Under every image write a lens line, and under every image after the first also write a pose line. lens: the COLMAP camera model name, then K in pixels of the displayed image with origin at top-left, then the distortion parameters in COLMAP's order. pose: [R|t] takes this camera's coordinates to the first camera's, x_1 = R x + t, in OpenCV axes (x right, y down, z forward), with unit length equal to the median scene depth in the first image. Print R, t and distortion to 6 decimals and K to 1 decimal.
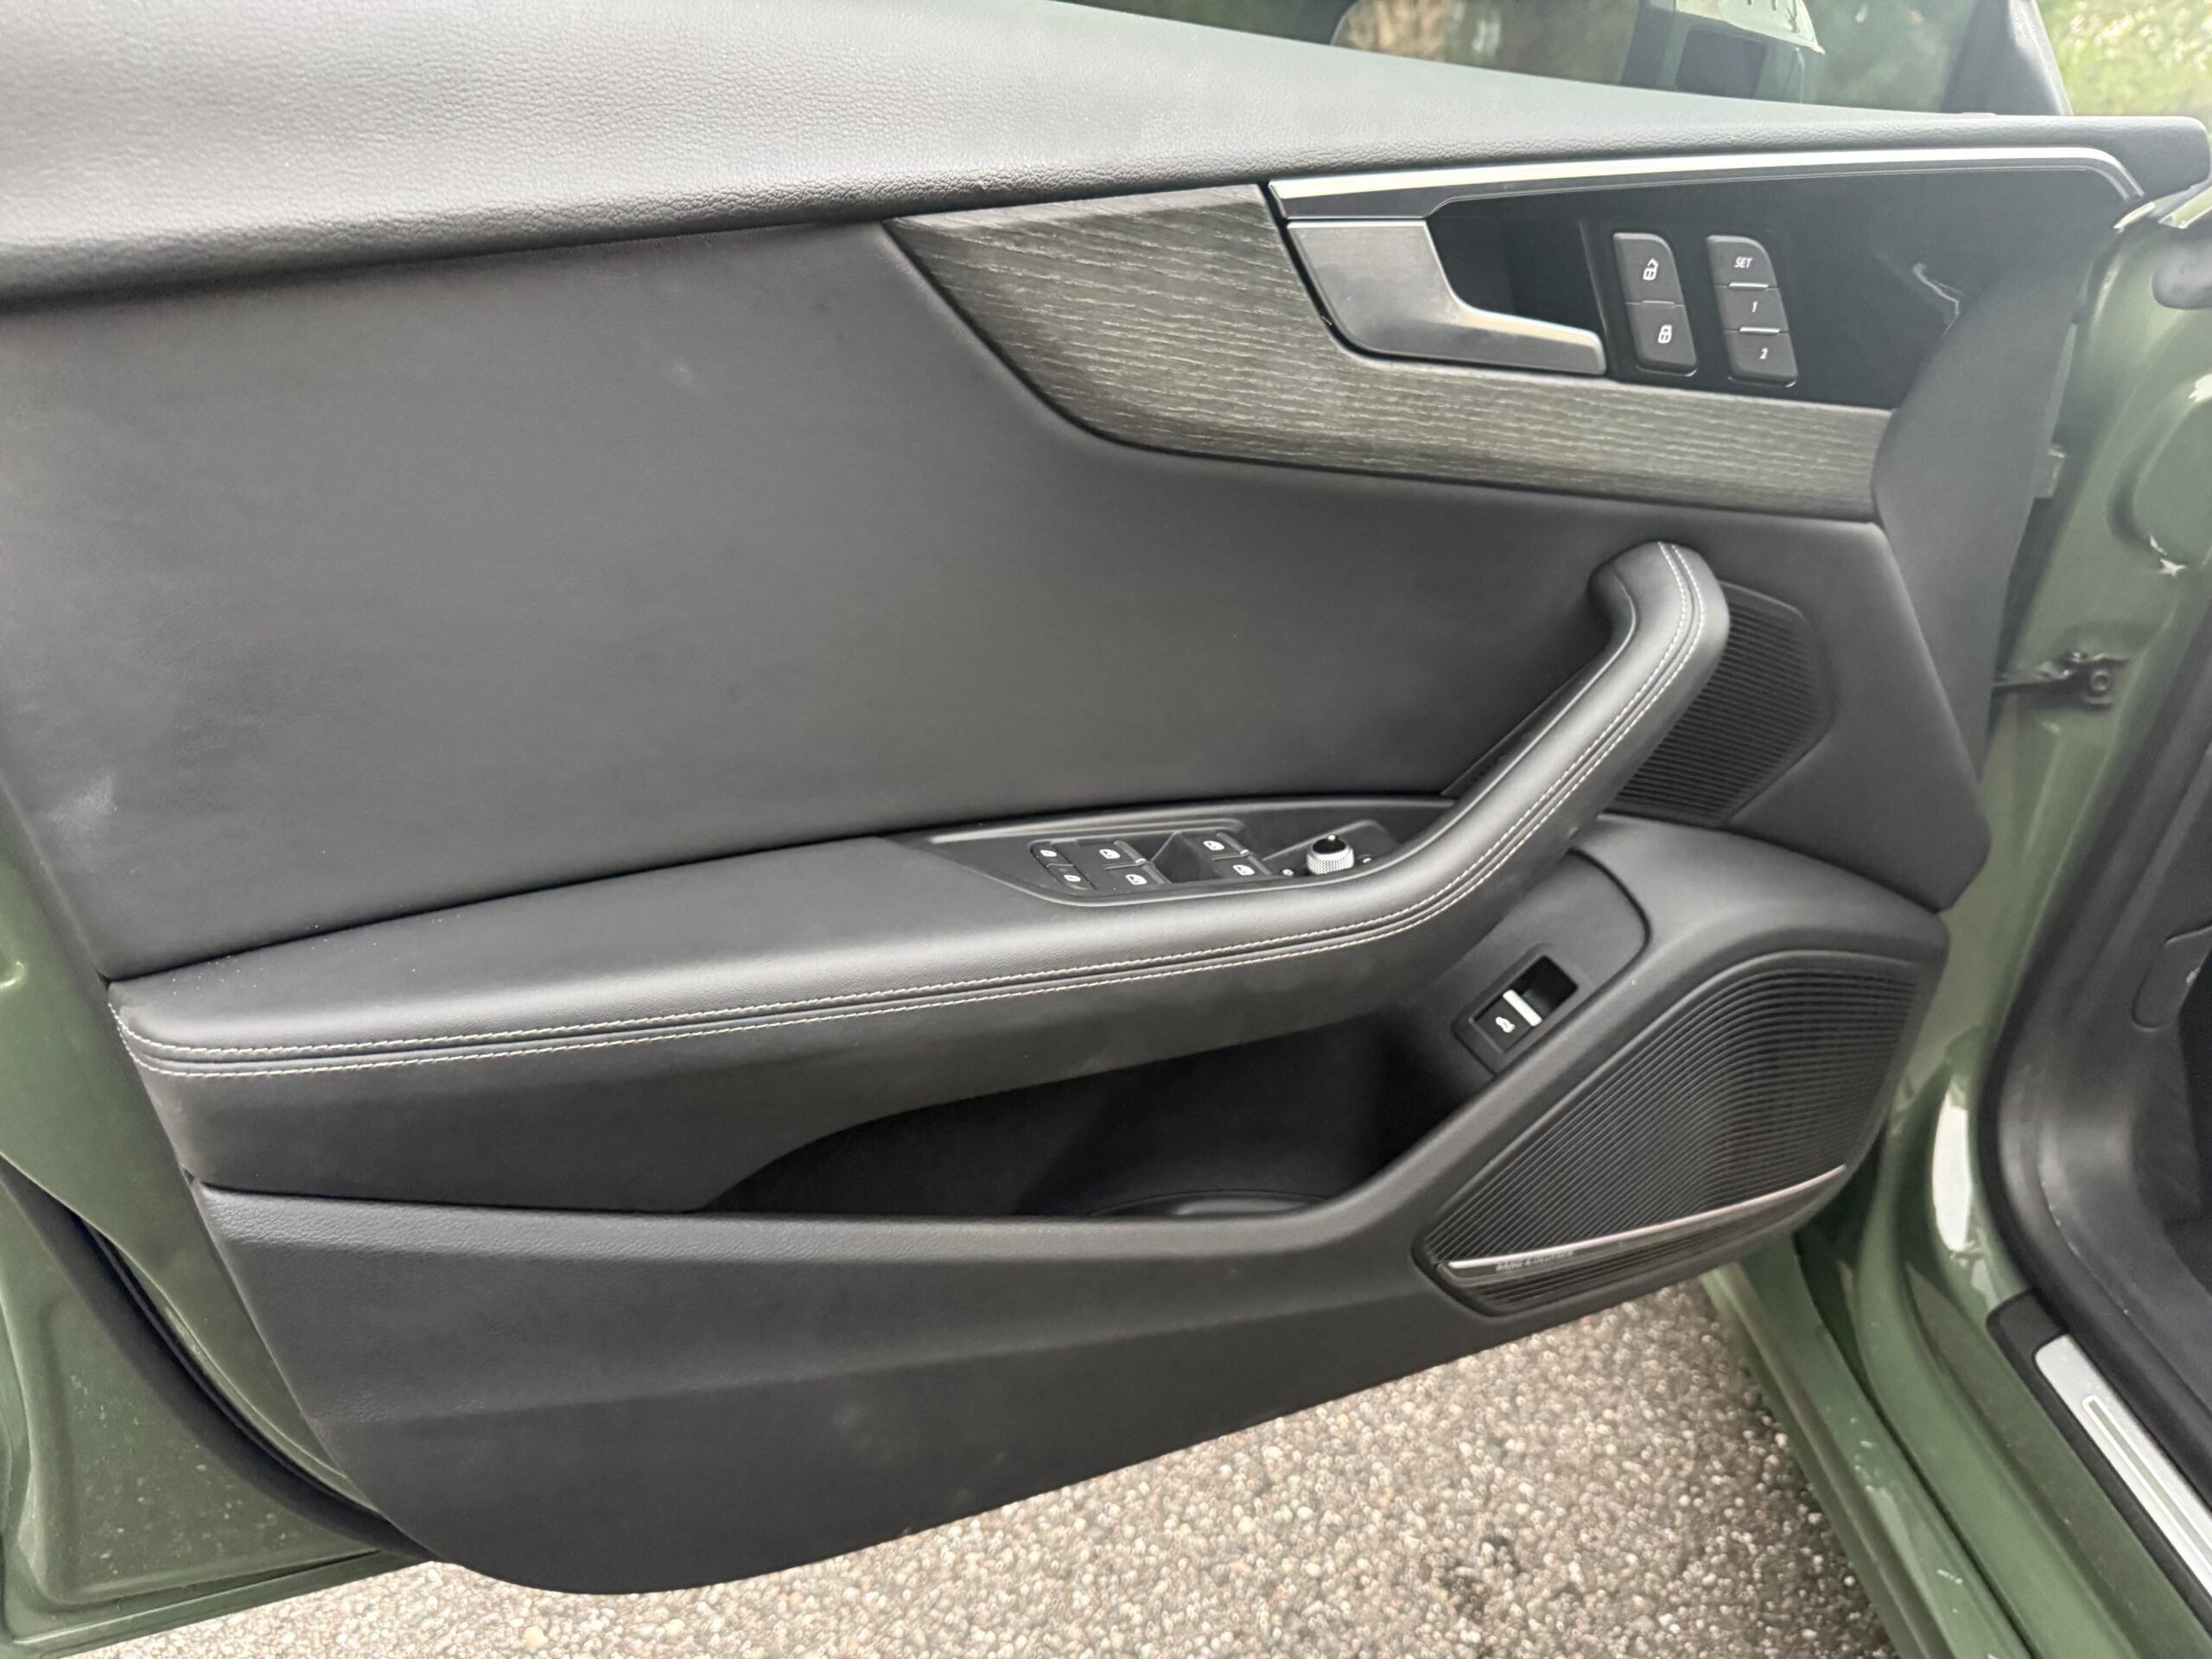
lens RADIAL K [[1577.3, 0, 1107.0], [0, 1577.3, 819.6], [0, 0, 1]] dist [0.035735, -0.046742]
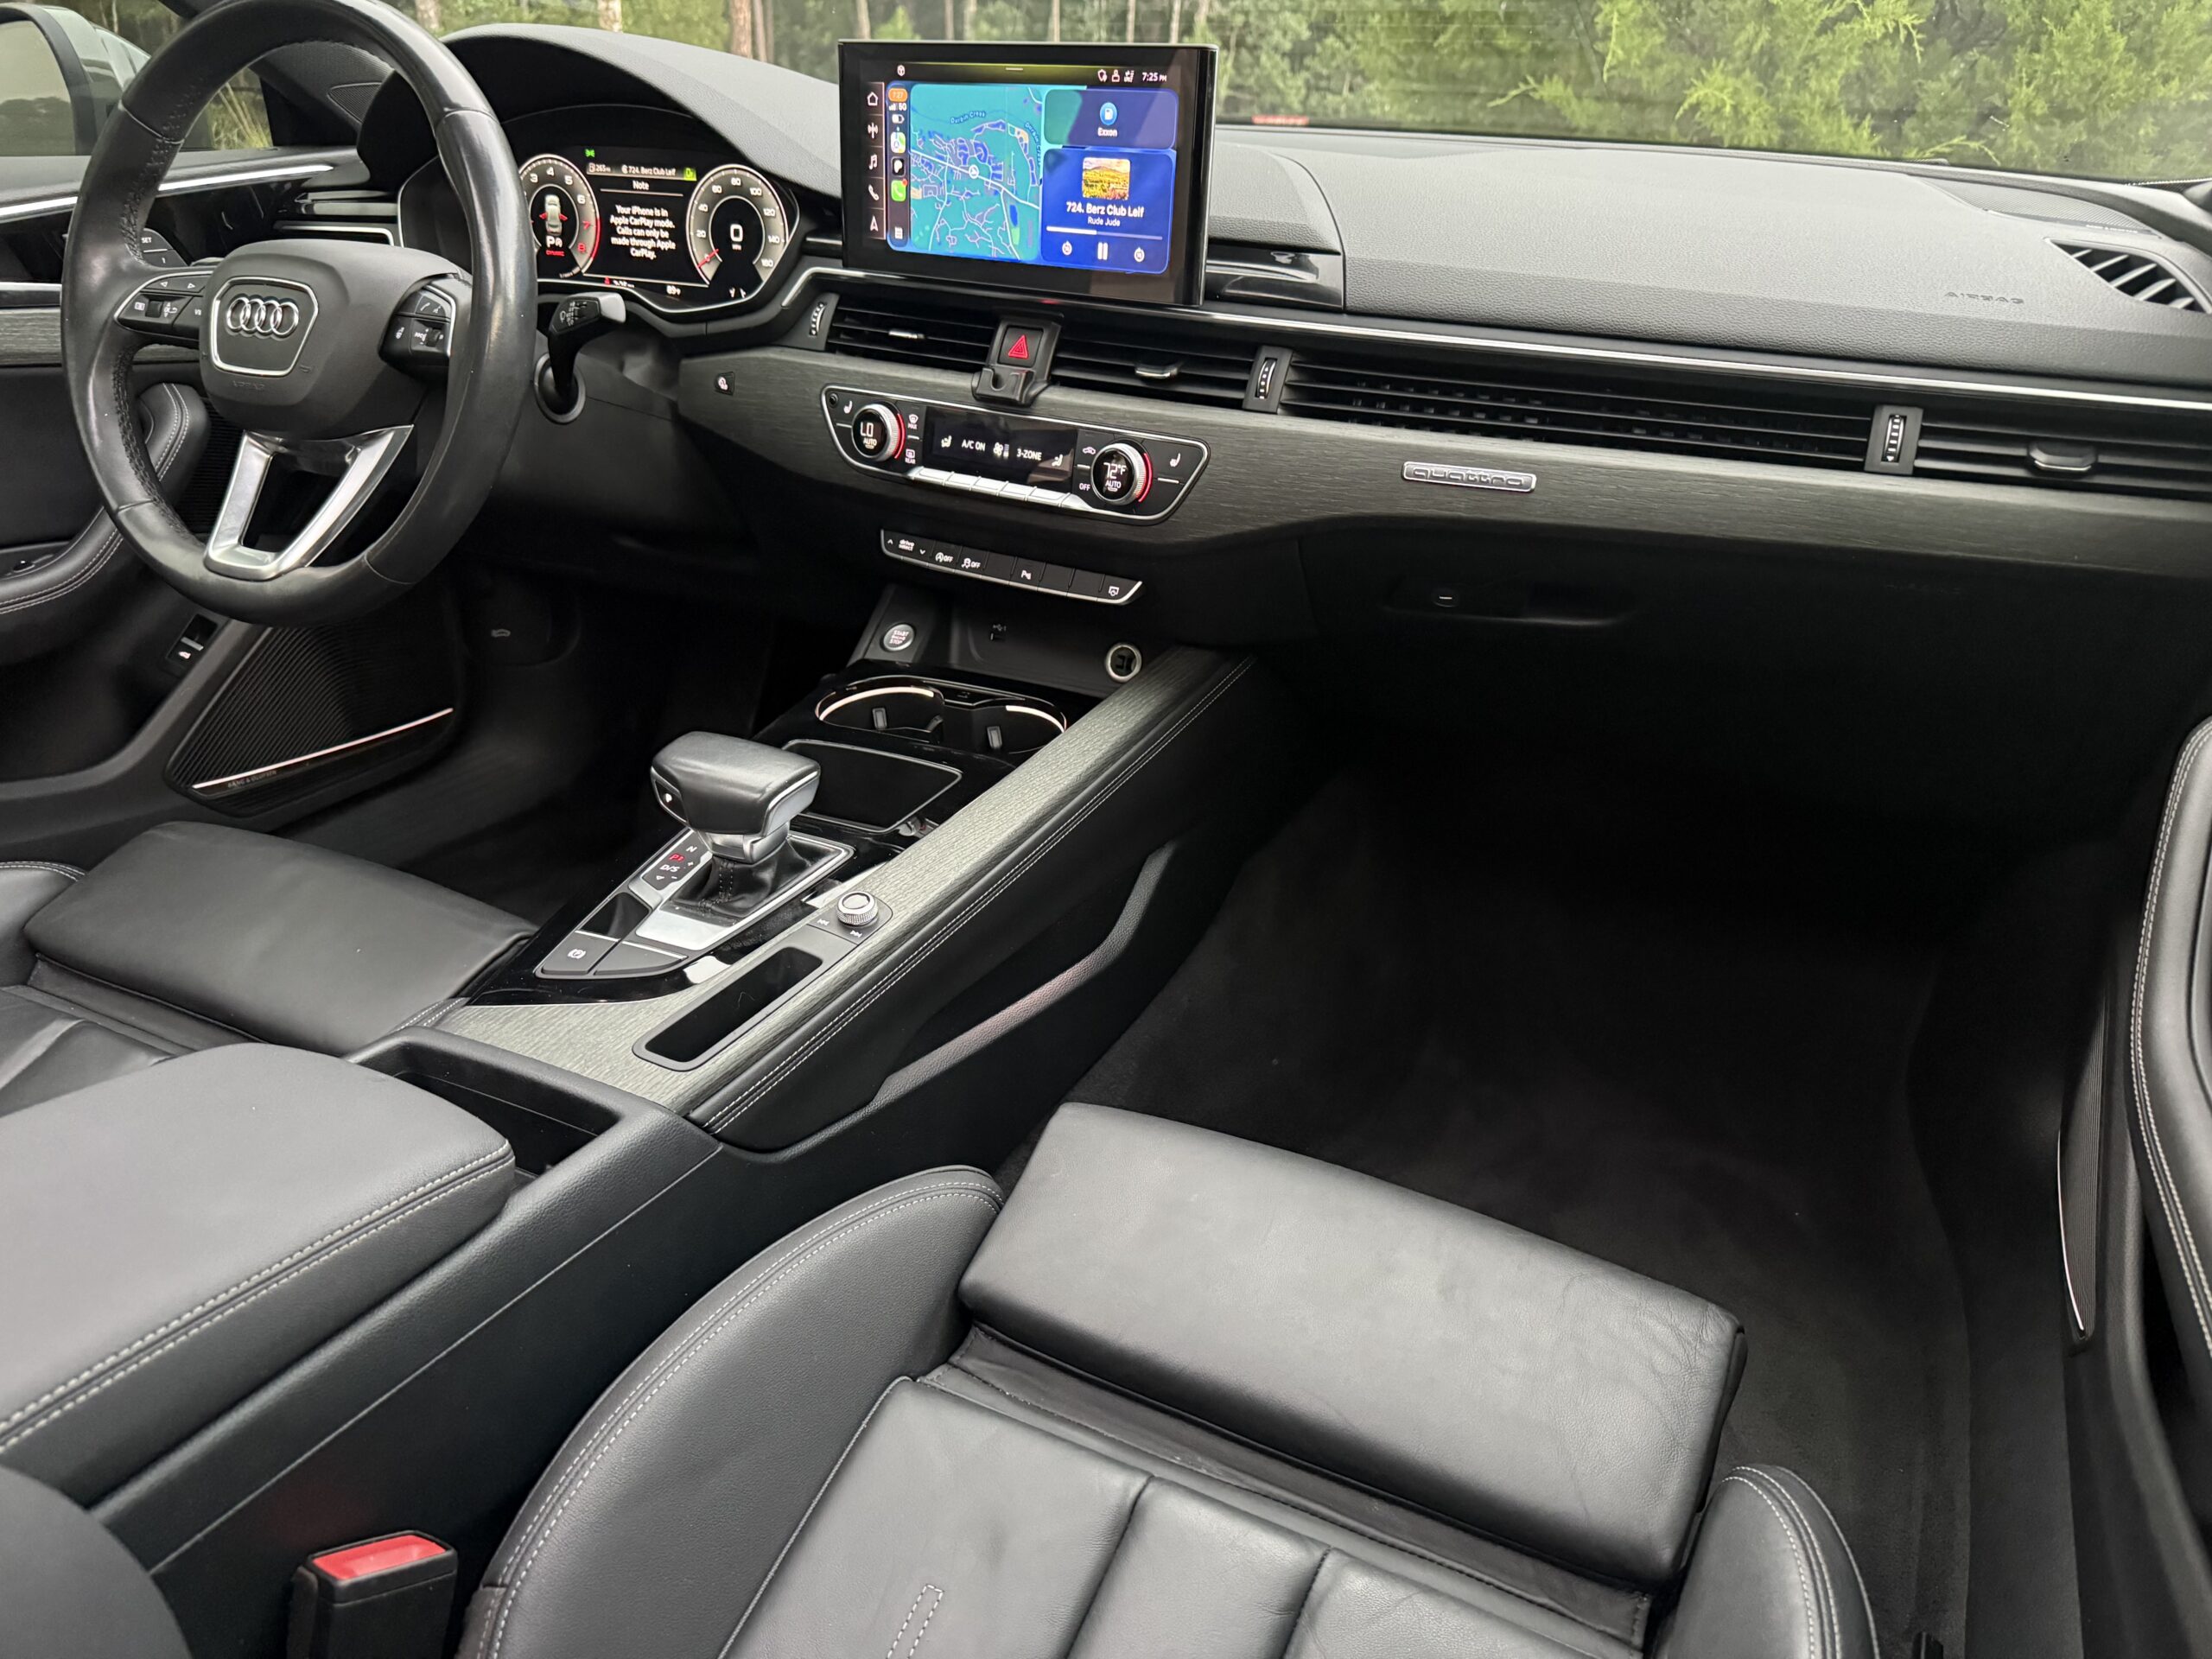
lens RADIAL K [[1577.3, 0, 1107.8], [0, 1577.3, 846.6], [0, 0, 1]] dist [0.035735, -0.046742]
pose [[0.806435, -0.291966, 0.514216, 0.114225], [0.239927, 0.956364, 0.166740, 0.352224], [-0.540460, -0.011090, 0.841297, -1.395259]]
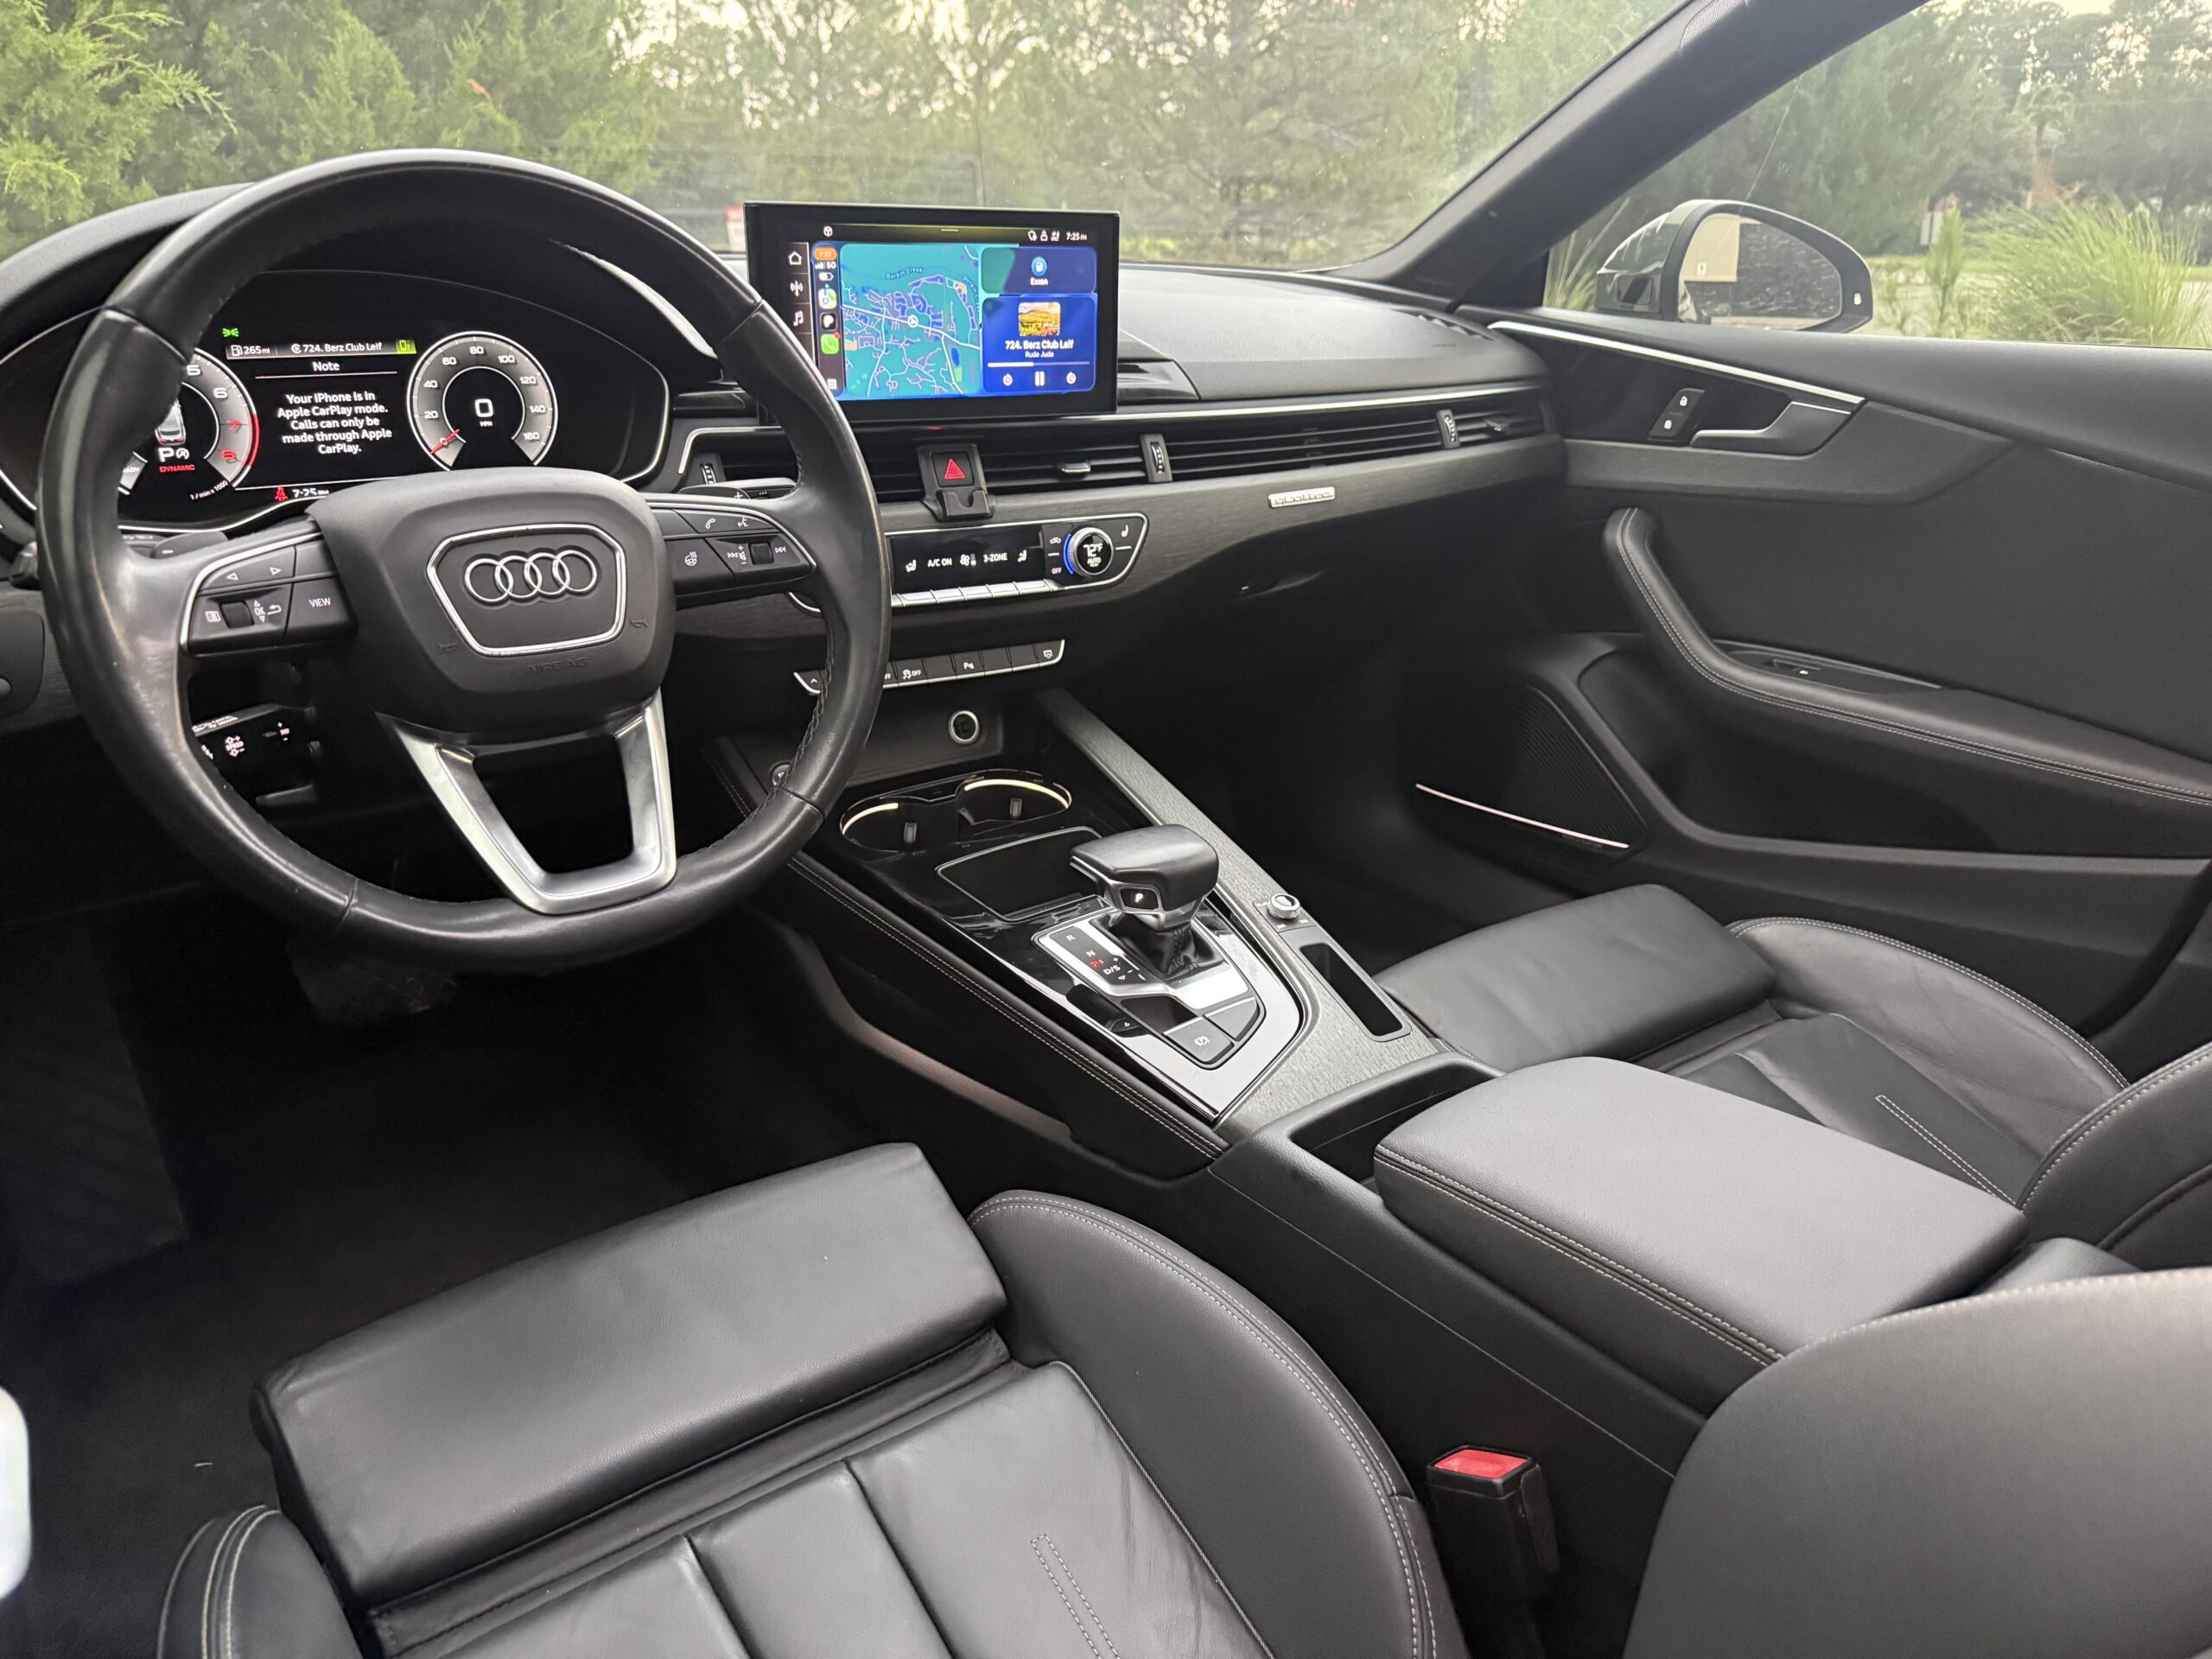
lens RADIAL K [[1577.3, 0, 1103.3], [0, 1577.3, 866.3], [0, 0, 1]] dist [0.035735, -0.046742]
pose [[-0.174619, -0.443537, 0.879081, -0.850232], [0.323268, 0.817485, 0.476672, -0.353023], [-0.930057, 0.367415, 0.000633, 0.080575]]
